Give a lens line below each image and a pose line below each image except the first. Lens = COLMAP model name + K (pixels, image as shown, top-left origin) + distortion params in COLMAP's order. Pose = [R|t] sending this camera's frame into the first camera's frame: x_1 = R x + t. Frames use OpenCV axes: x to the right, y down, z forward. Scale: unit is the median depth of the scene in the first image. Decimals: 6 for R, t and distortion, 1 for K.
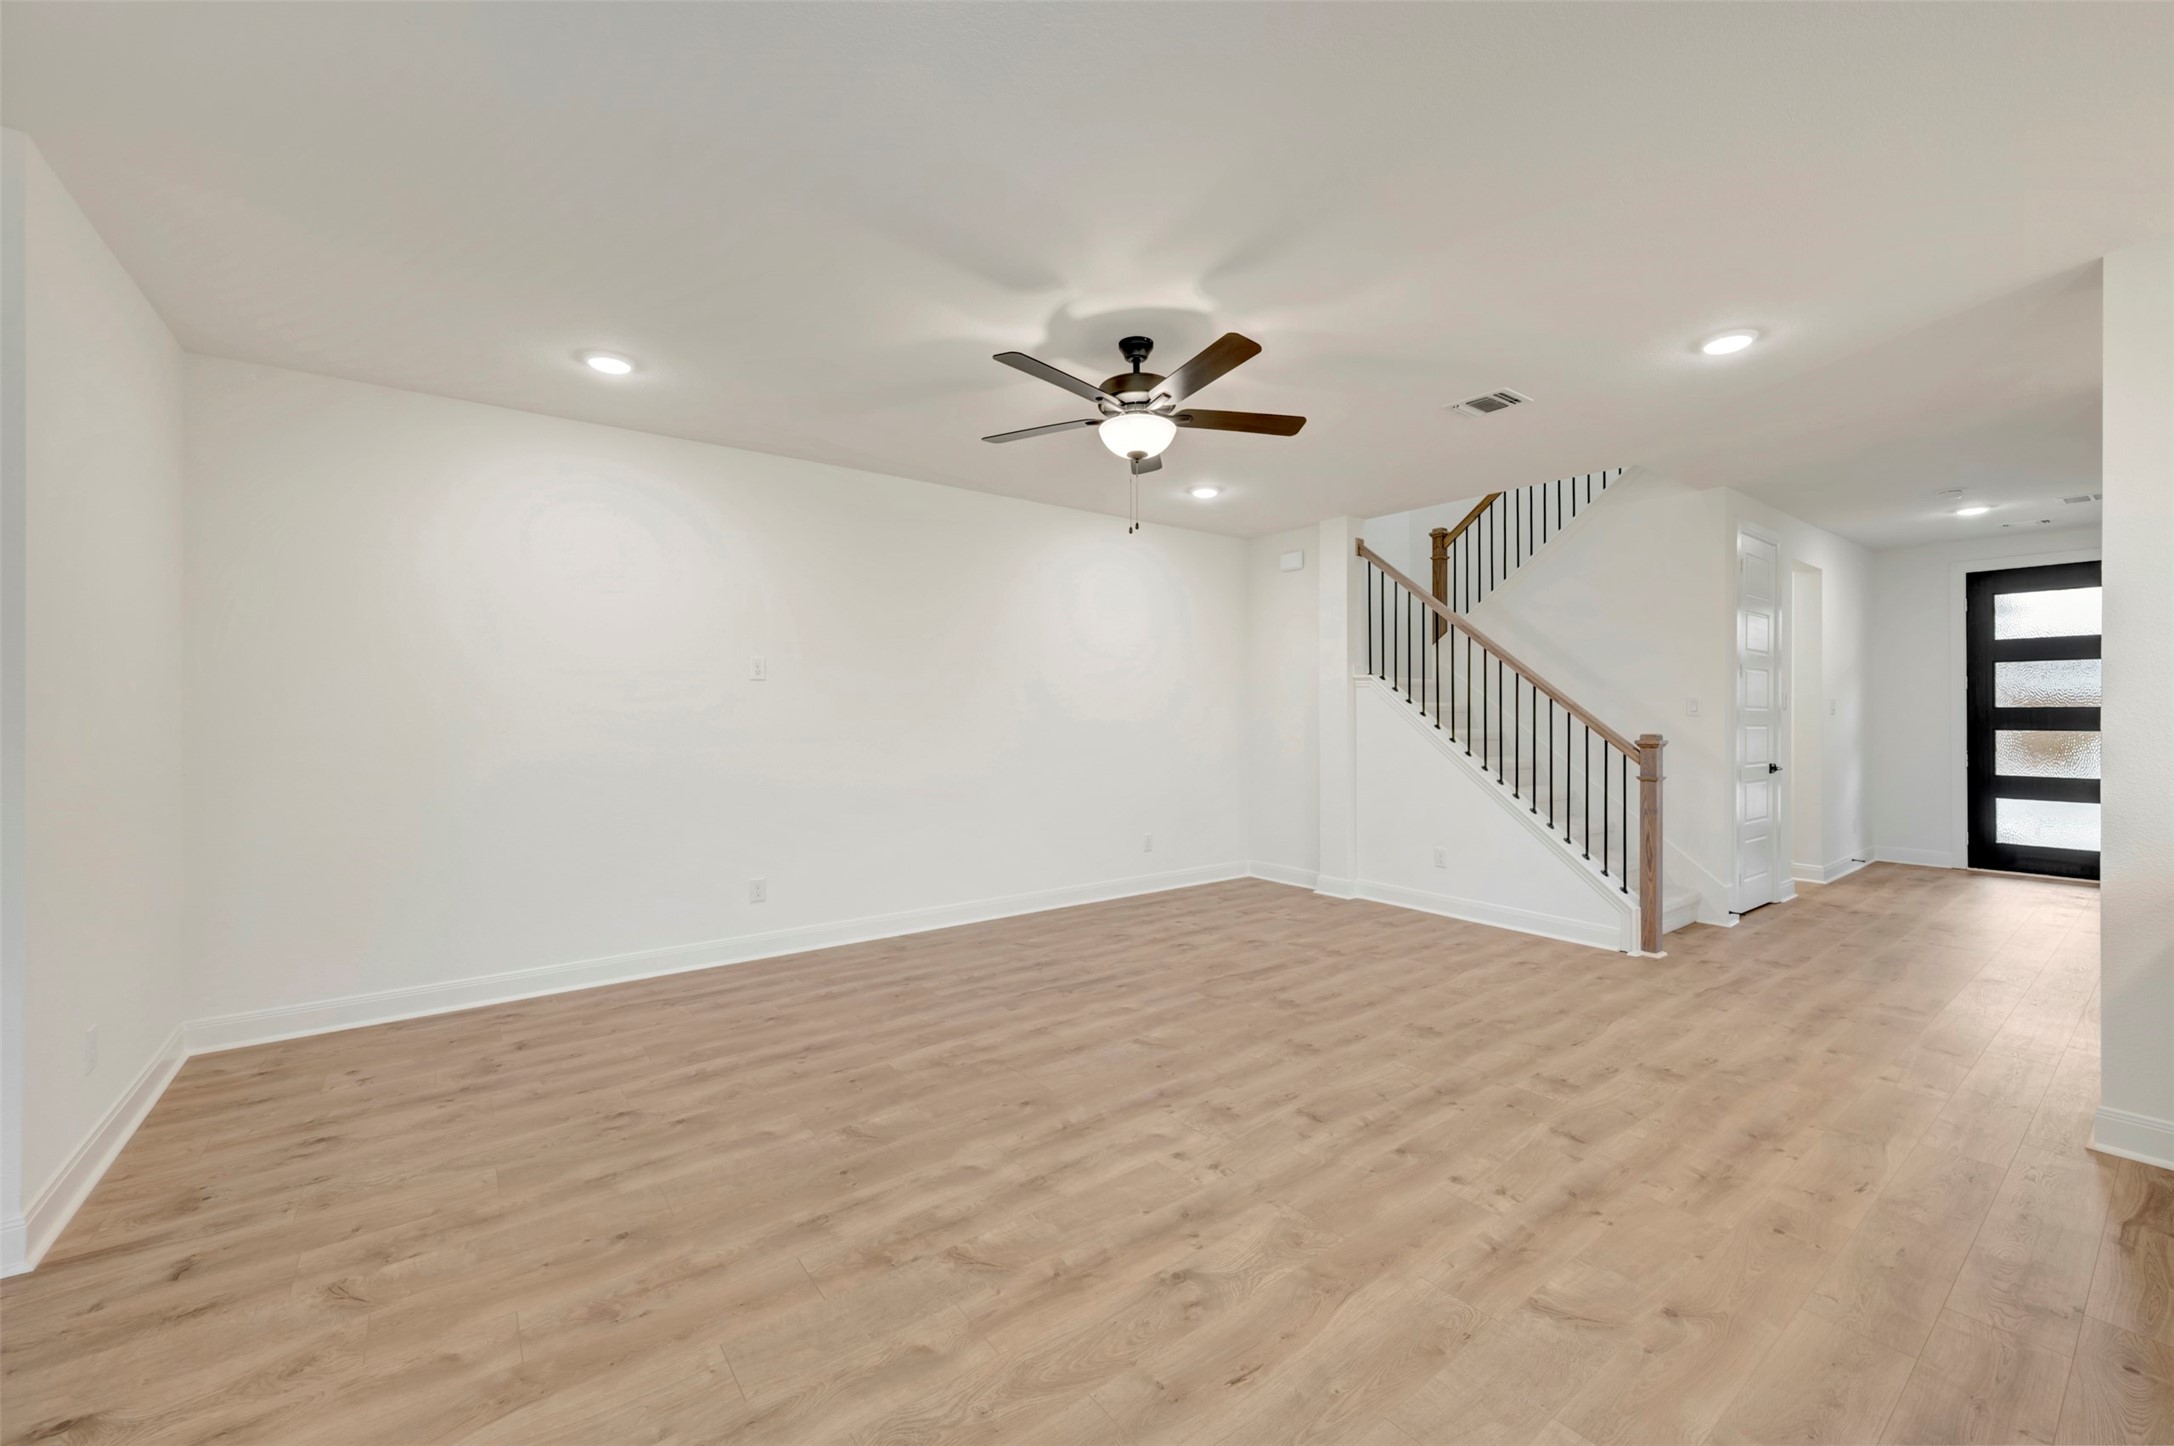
lens RADIAL K [[865.8, 0, 1091.1], [0, 865.8, 706.3], [0, 0, 1]] dist [0.002008, -0.000004]
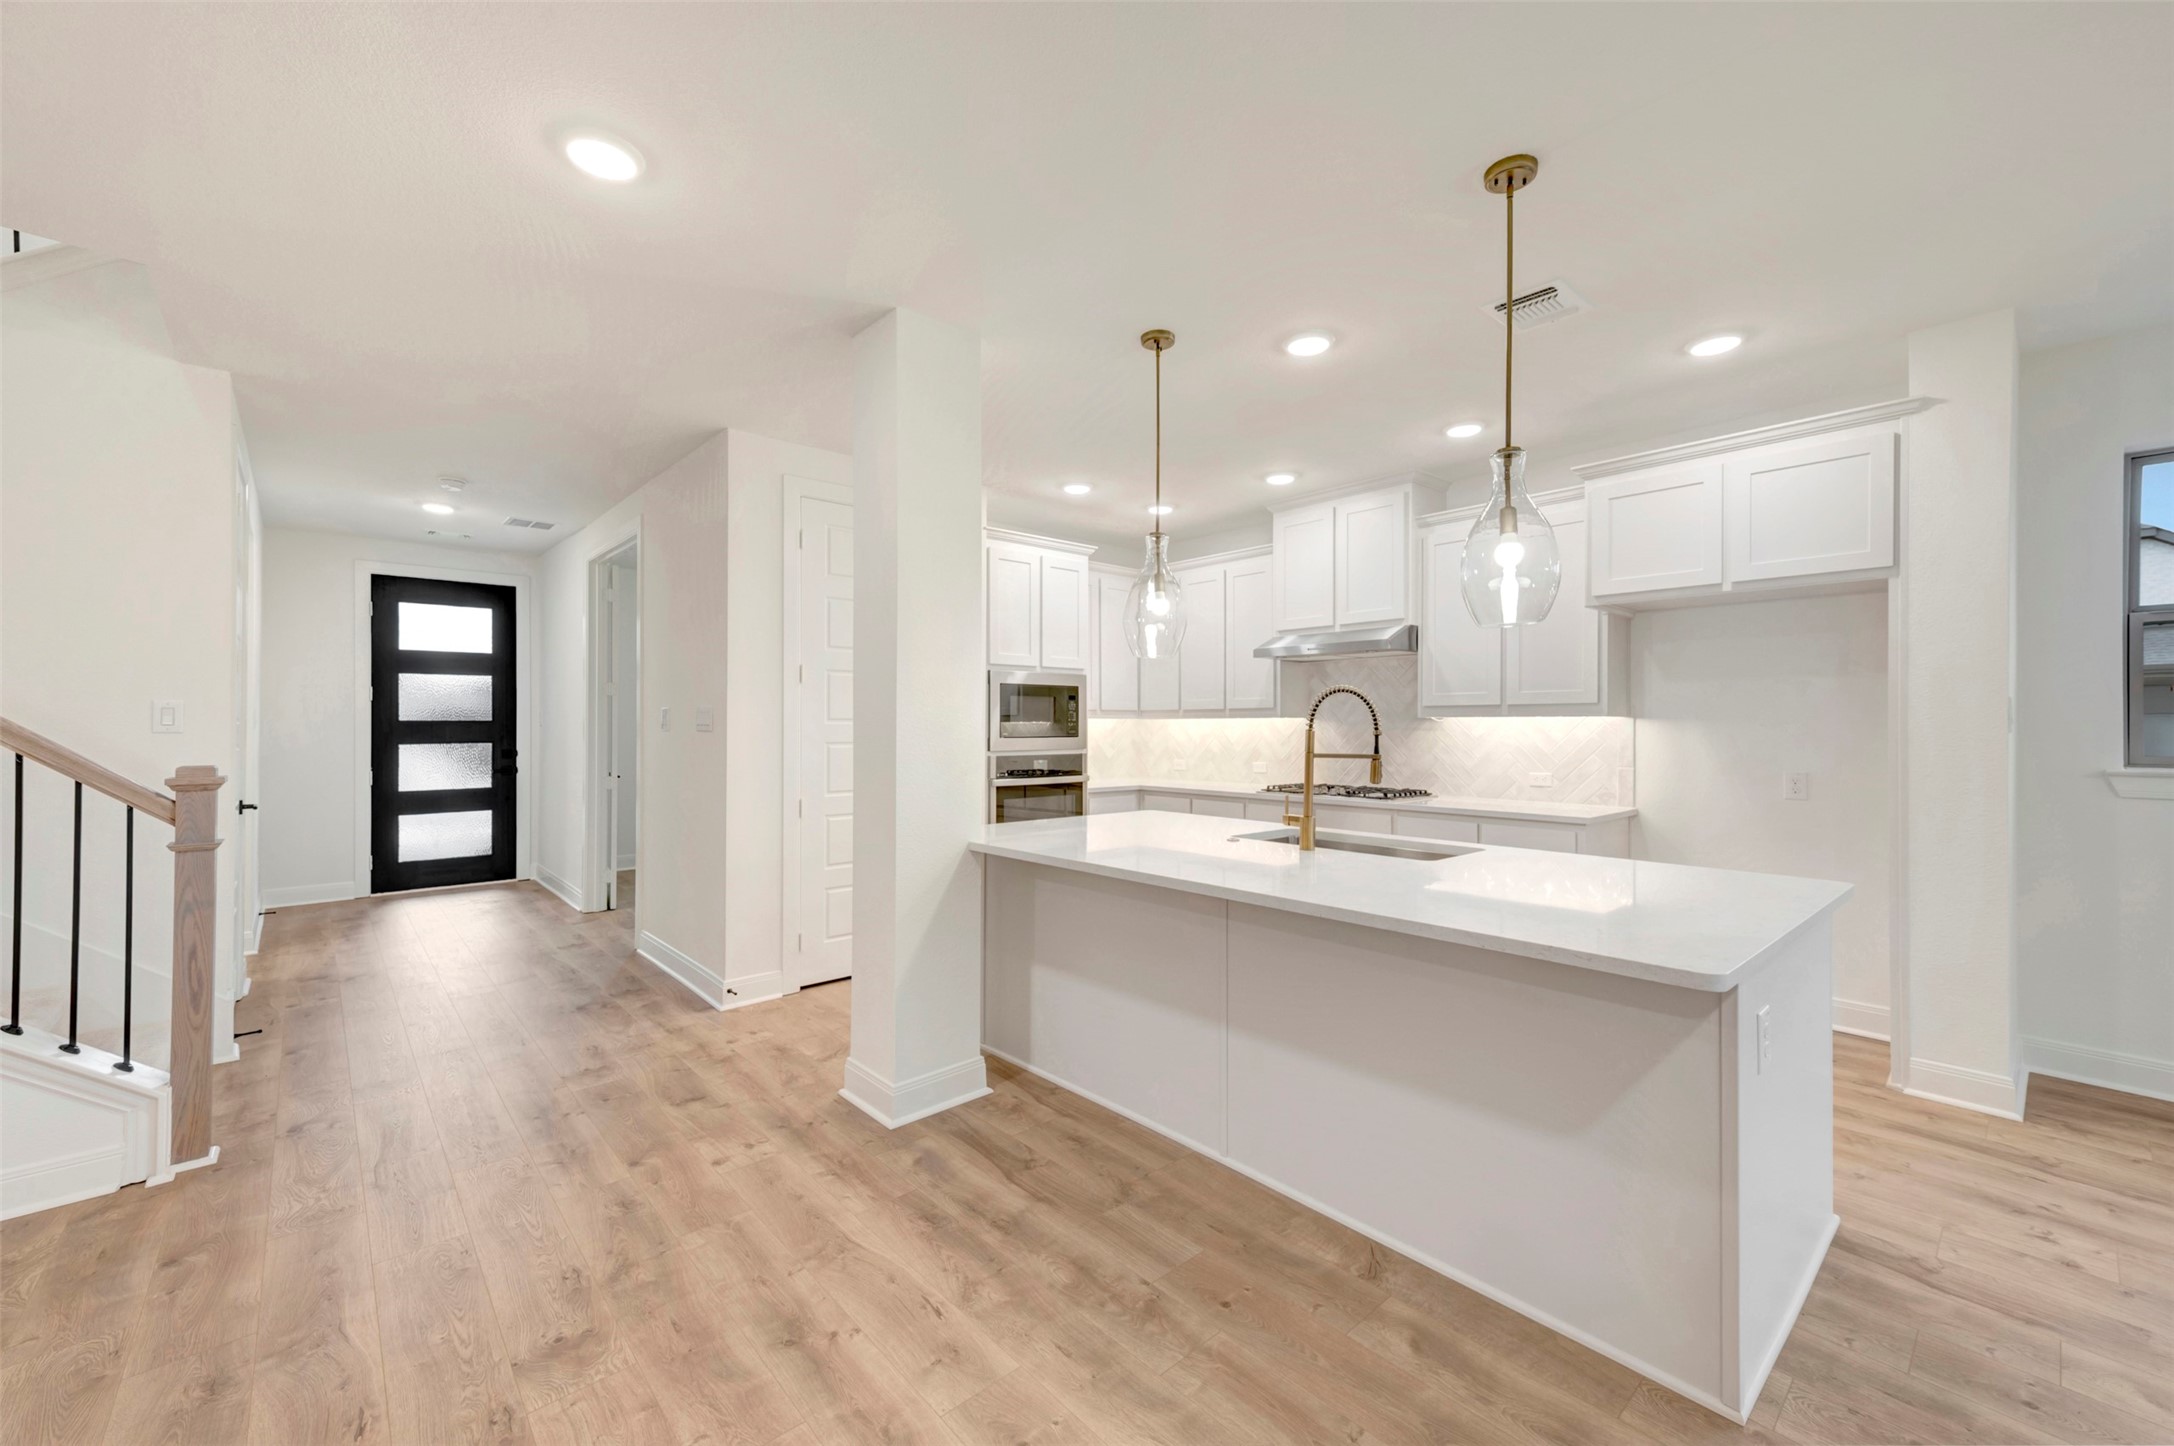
lens RADIAL K [[856.2, 0, 1104.7], [0, 856.2, 724.6], [0, 0, 1]] dist [0.017959, -0.000009]
pose [[-0.094474, -0.000139, 0.995527, 0.045420], [-0.005823, 0.999983, -0.000413, 0.003837], [-0.995510, -0.005836, -0.094473, 0.652564]]
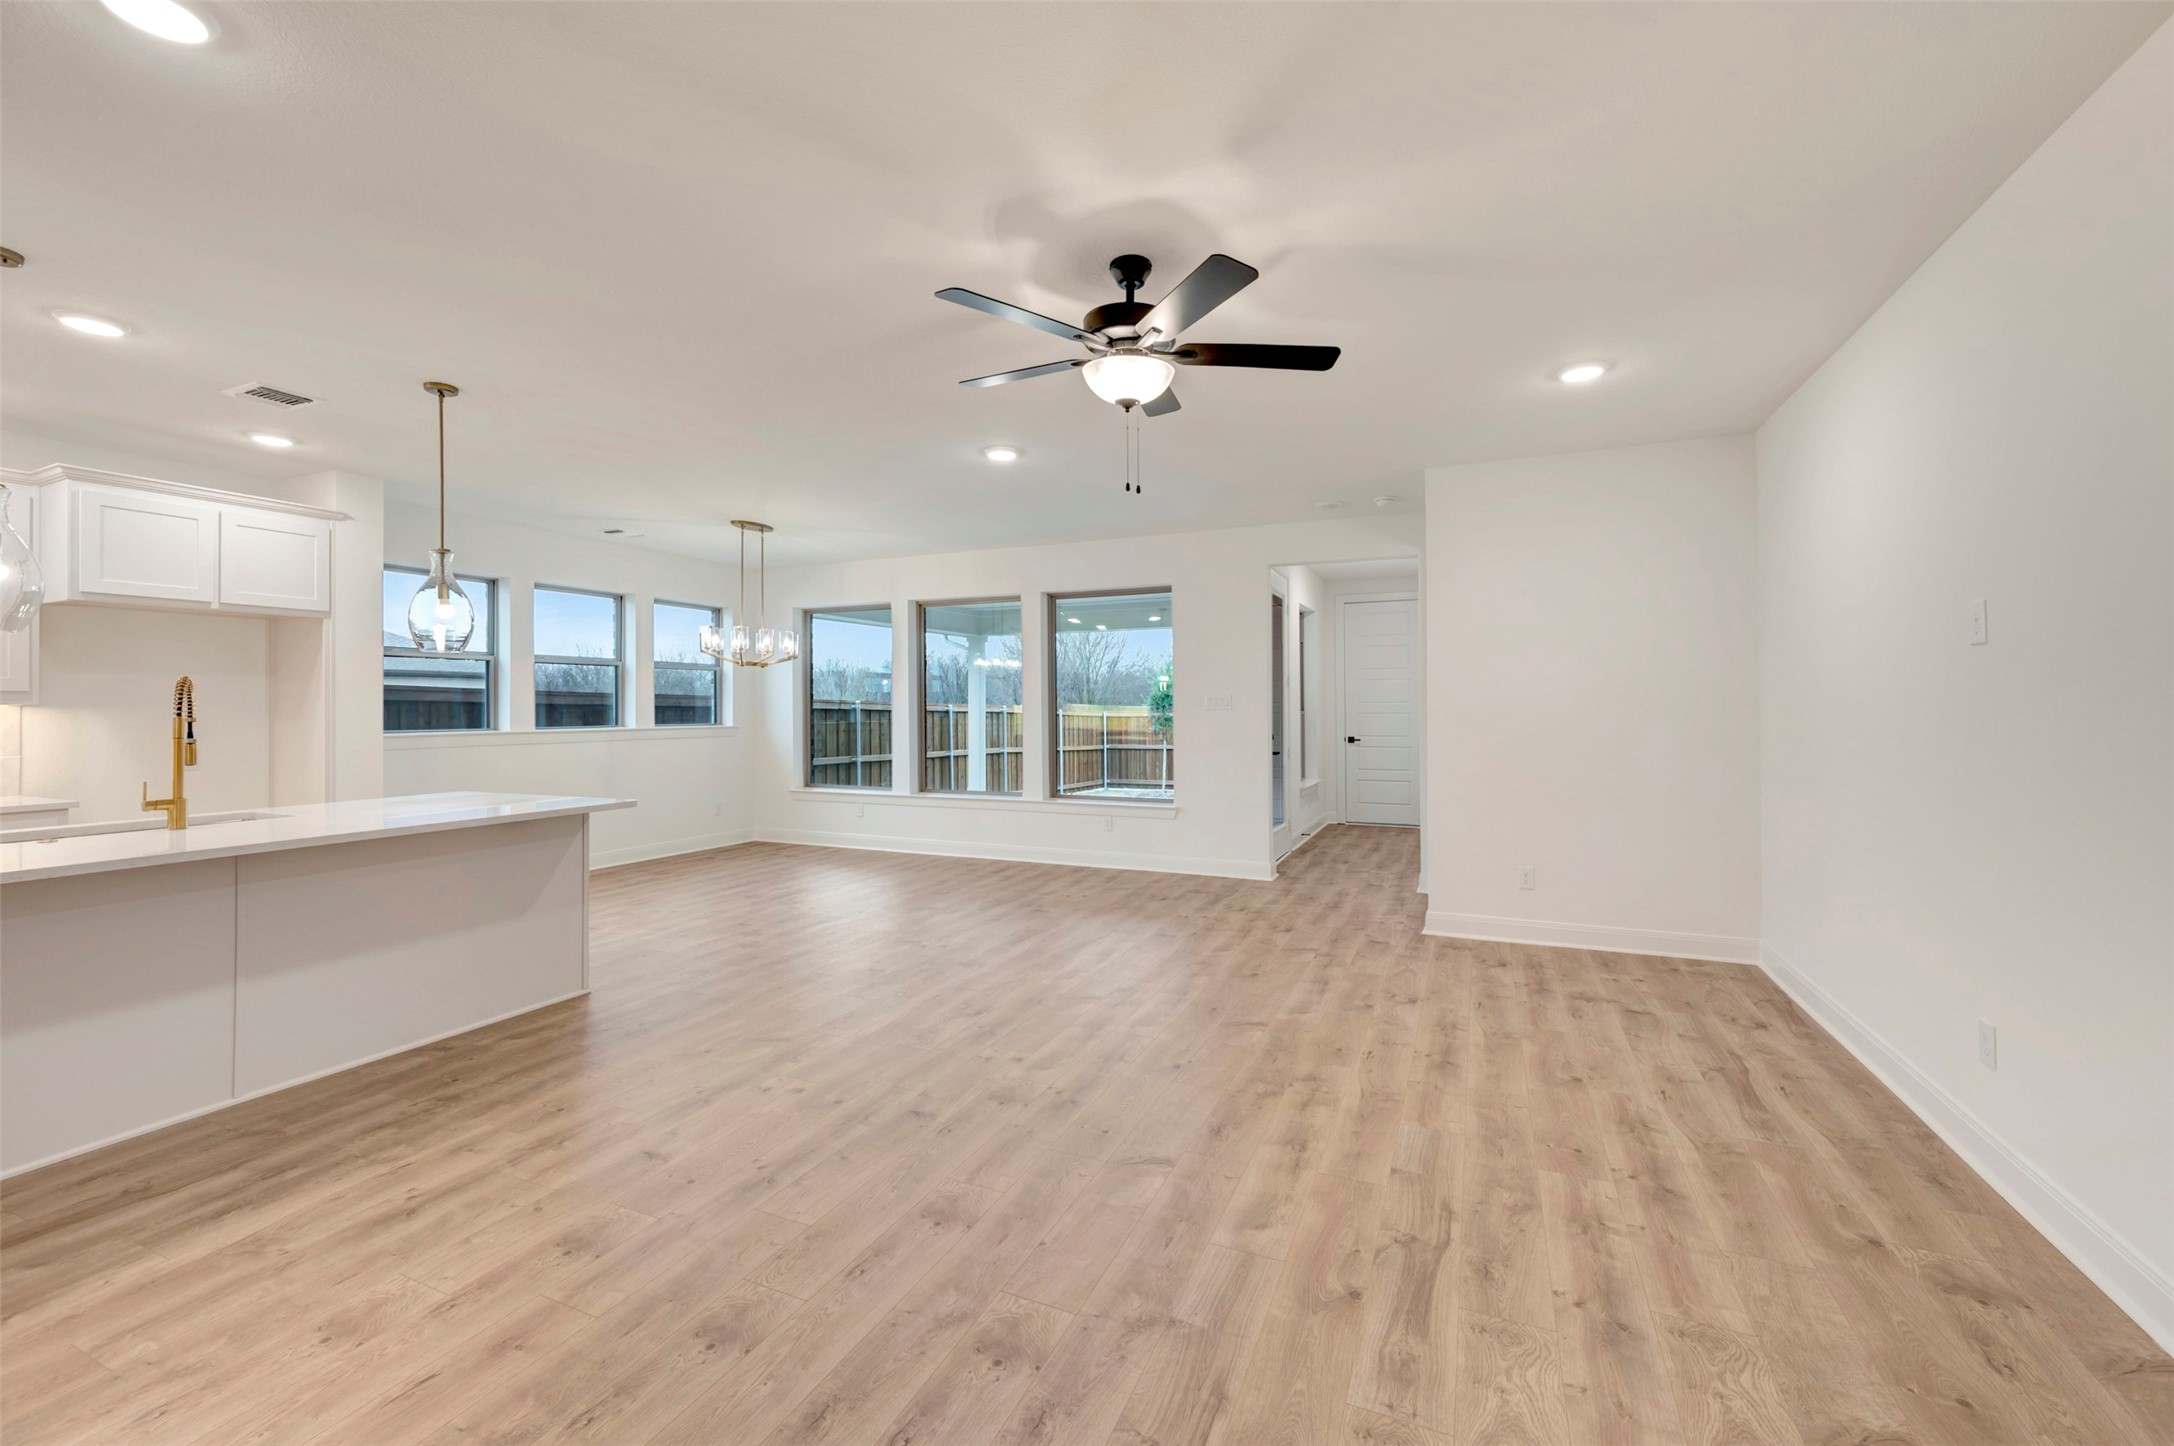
lens RADIAL K [[865.8, 0, 1091.1], [0, 865.8, 706.3], [0, 0, 1]] dist [0.002008, -0.000004]
pose [[-0.876614, 0.004633, -0.481171, 0.466607], [0.008652, 0.999944, -0.006135, 0.009737], [0.481116, -0.009542, -0.876605, 1.644933]]
